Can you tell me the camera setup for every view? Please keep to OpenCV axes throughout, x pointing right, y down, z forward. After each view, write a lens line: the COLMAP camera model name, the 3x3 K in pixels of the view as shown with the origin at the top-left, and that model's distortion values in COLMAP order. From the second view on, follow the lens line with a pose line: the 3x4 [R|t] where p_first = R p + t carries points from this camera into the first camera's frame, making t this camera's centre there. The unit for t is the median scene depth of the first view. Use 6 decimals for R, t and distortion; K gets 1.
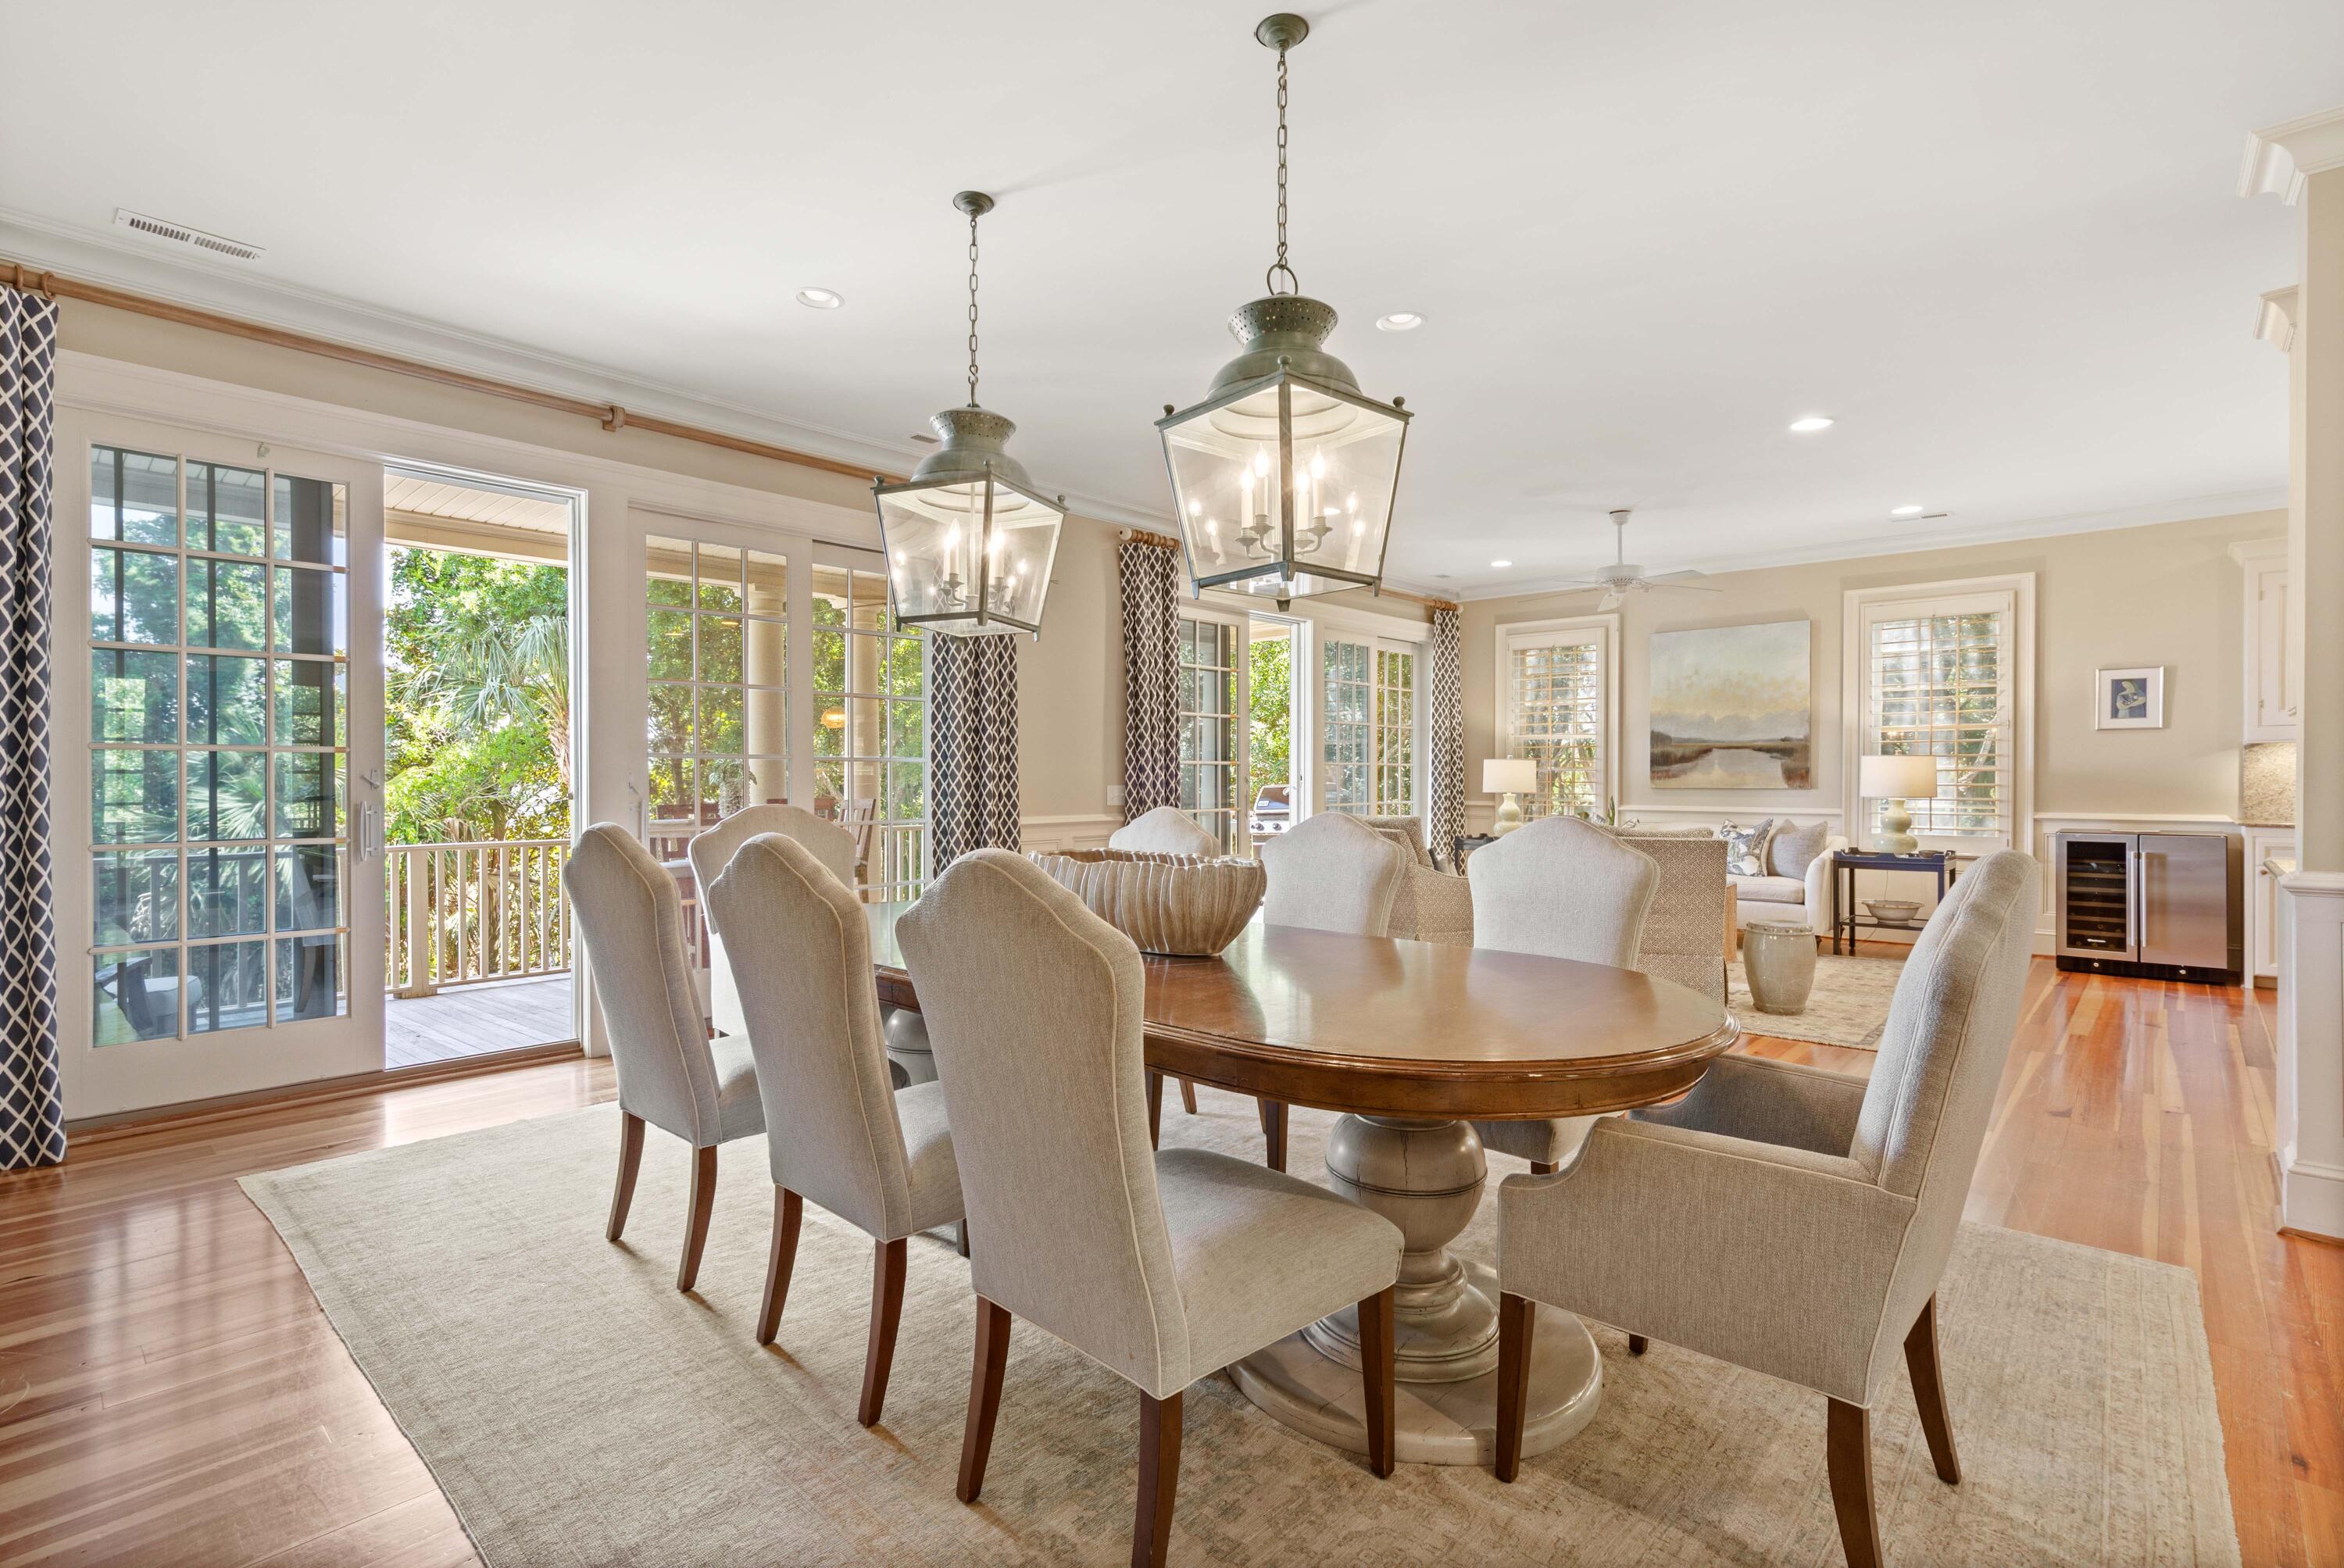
lens RADIAL K [[1092.7, 0, 1162.1], [0, 1092.7, 791.4], [0, 0, 1]] dist [0.001177, 0.000316]
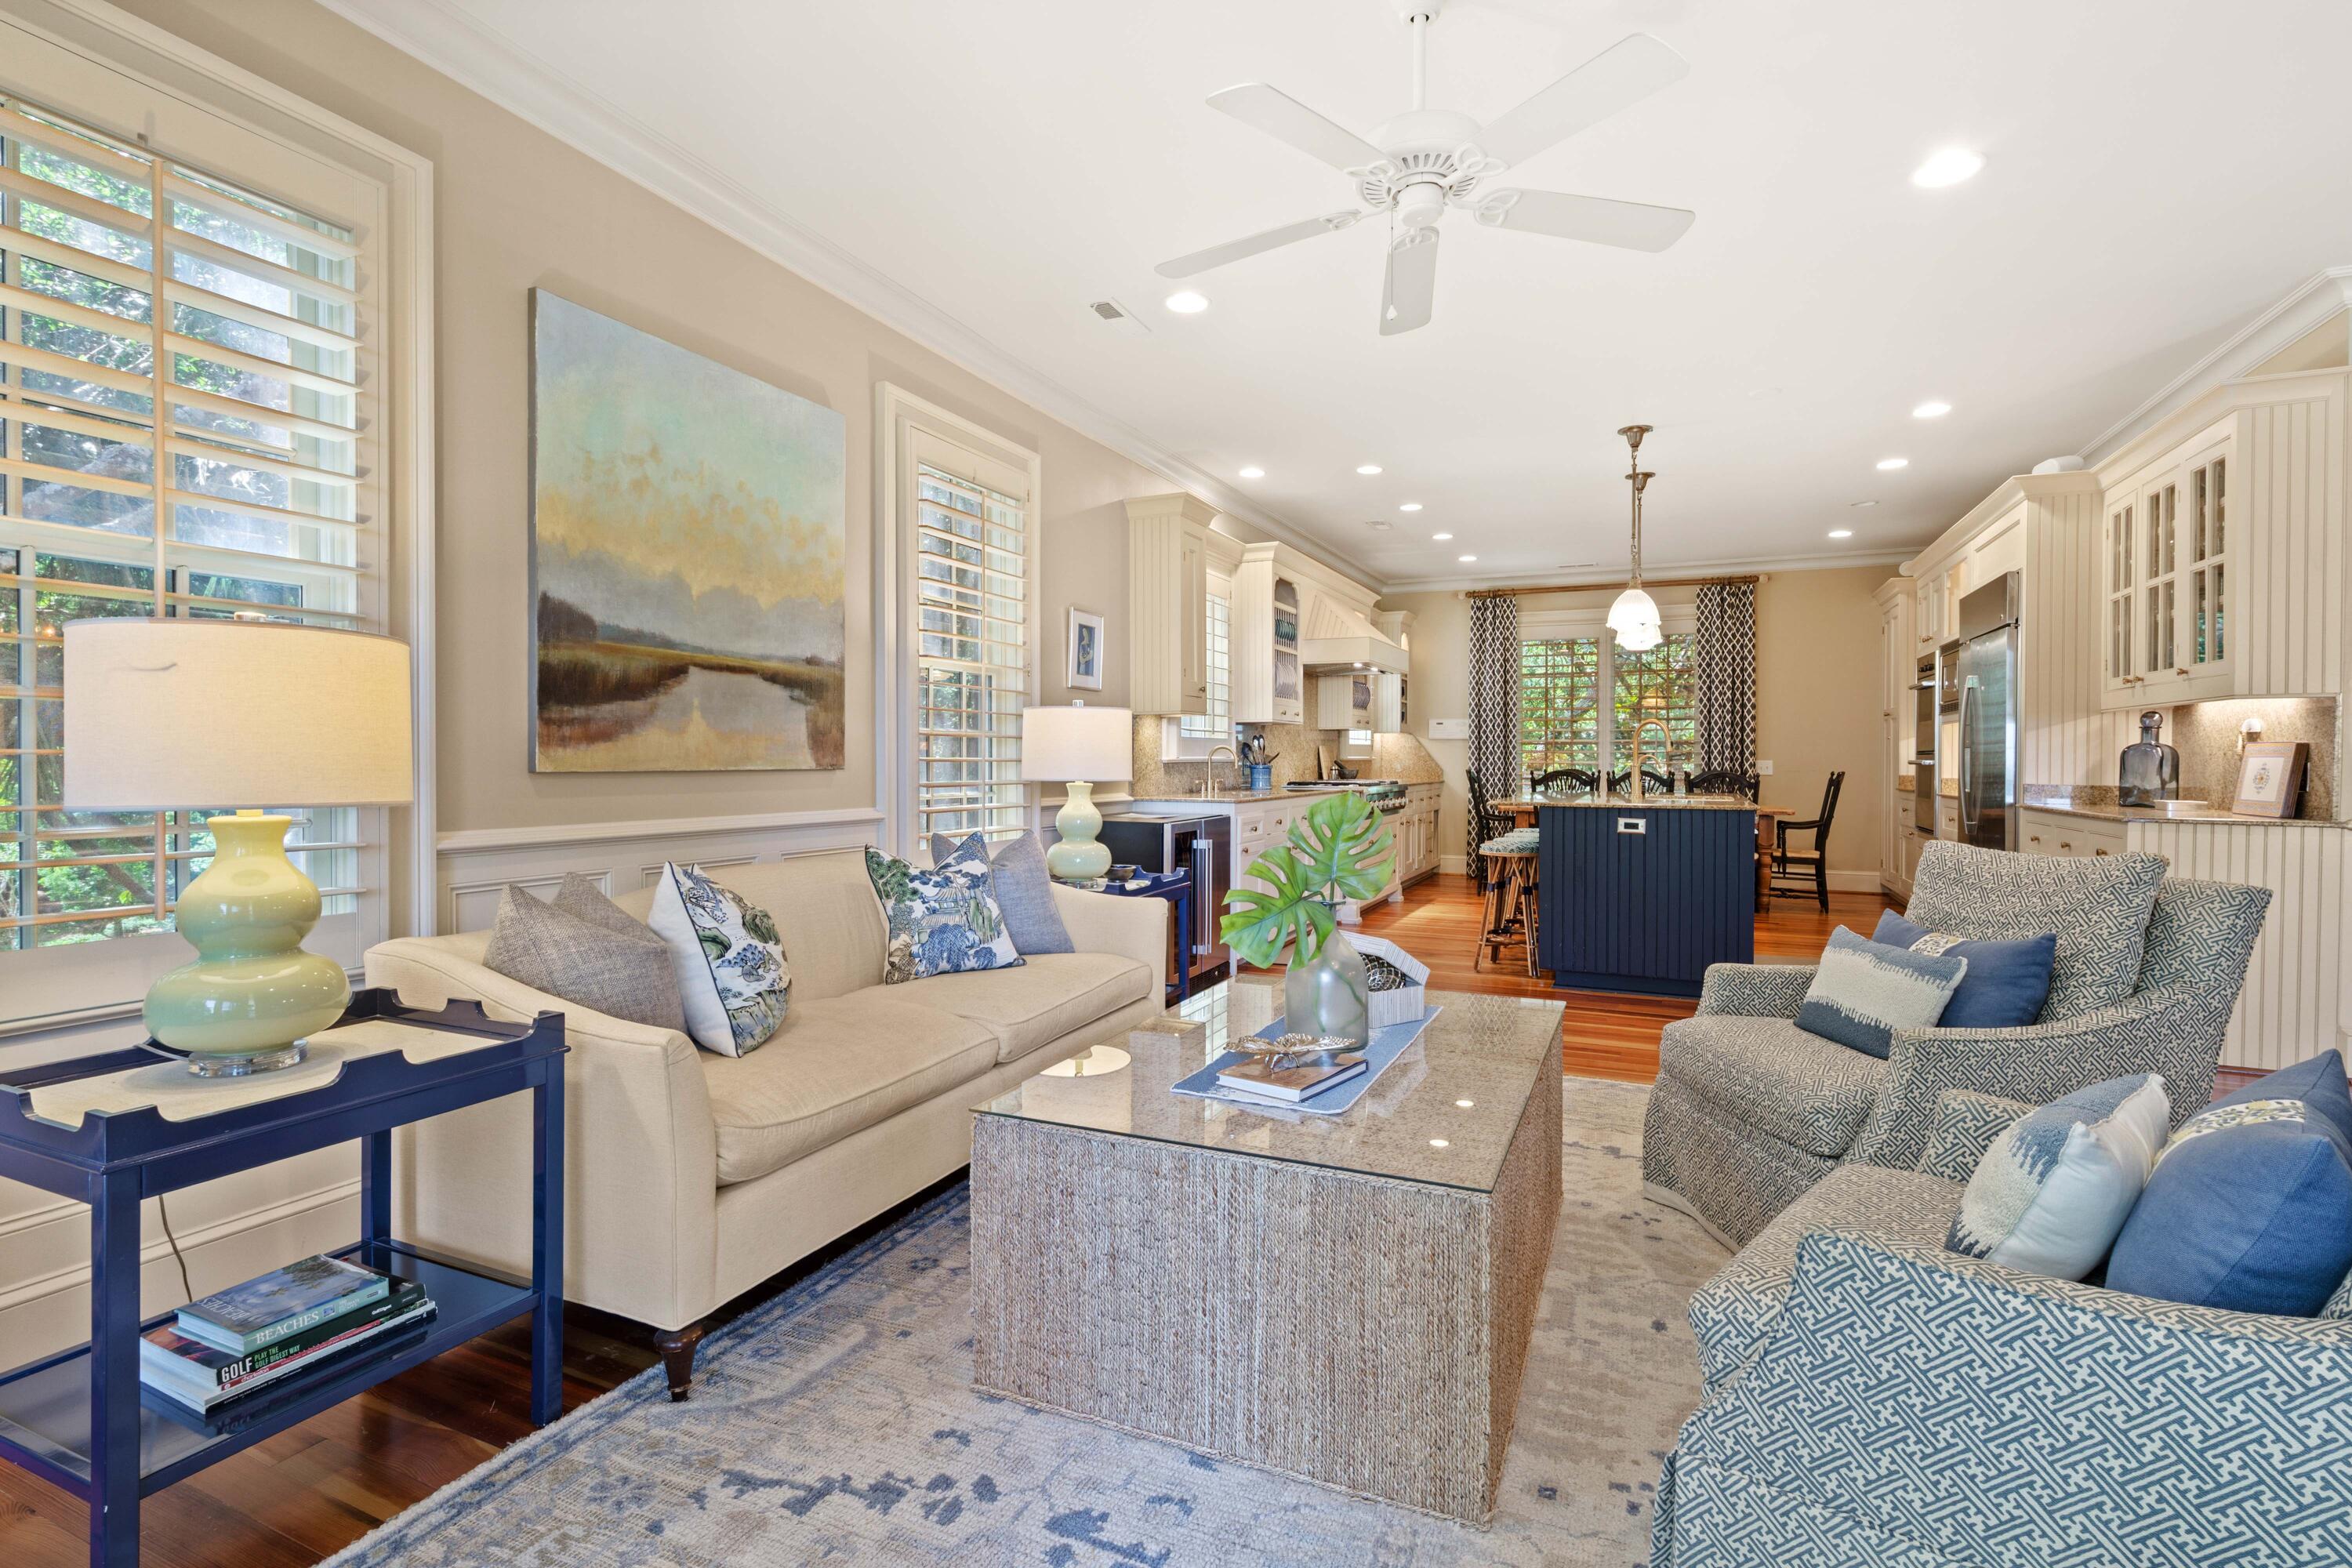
lens RADIAL K [[1087.8, 0, 1183.4], [0, 1087.8, 767.3], [0, 0, 1]] dist [-0.000027, -0.000038]
pose [[-0.322207, -0.008908, 0.946627, 0.092578], [0.007172, 0.999904, 0.011850, -0.007524], [-0.946642, 0.010608, -0.322112, 0.999766]]
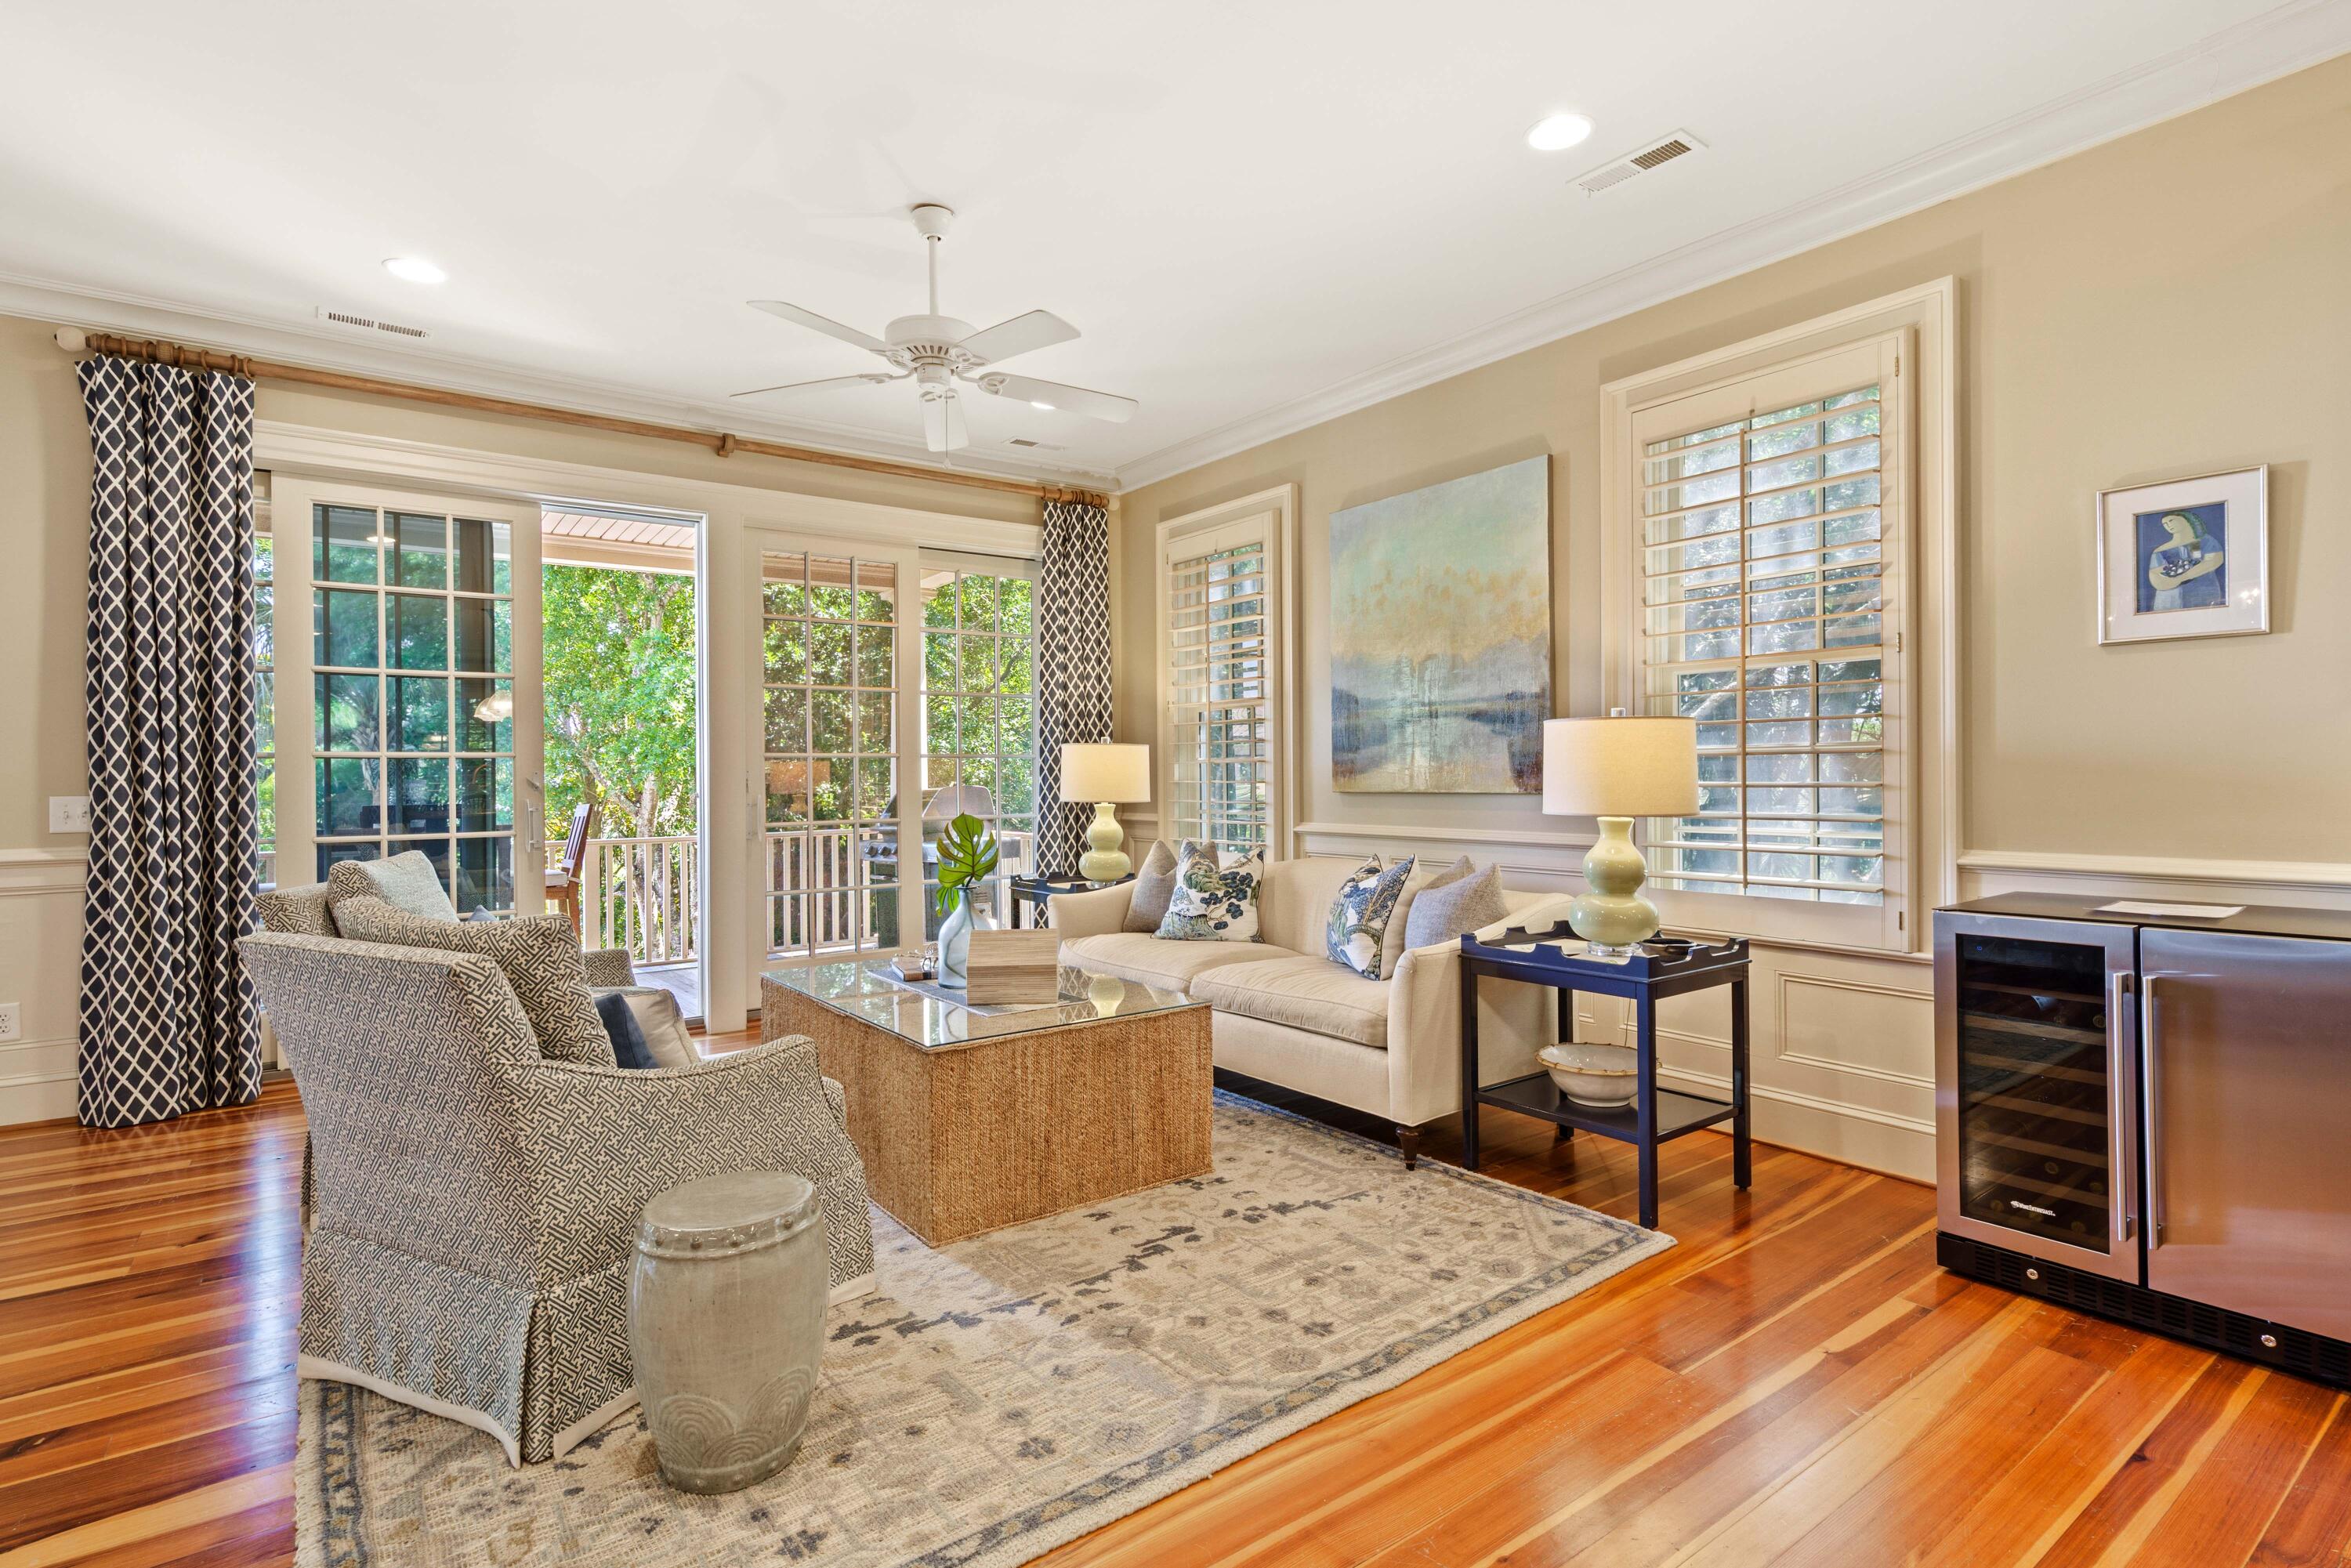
lens RADIAL K [[1148.8, 0, 1162.8], [0, 1148.8, 783.1], [0, 0, 1]] dist [0.002412, 0.001114]
pose [[0.980746, -0.006200, -0.195188, 0.514699], [0.004771, 0.999958, -0.007791, -0.004018], [0.195228, 0.006710, 0.980735, 0.448969]]
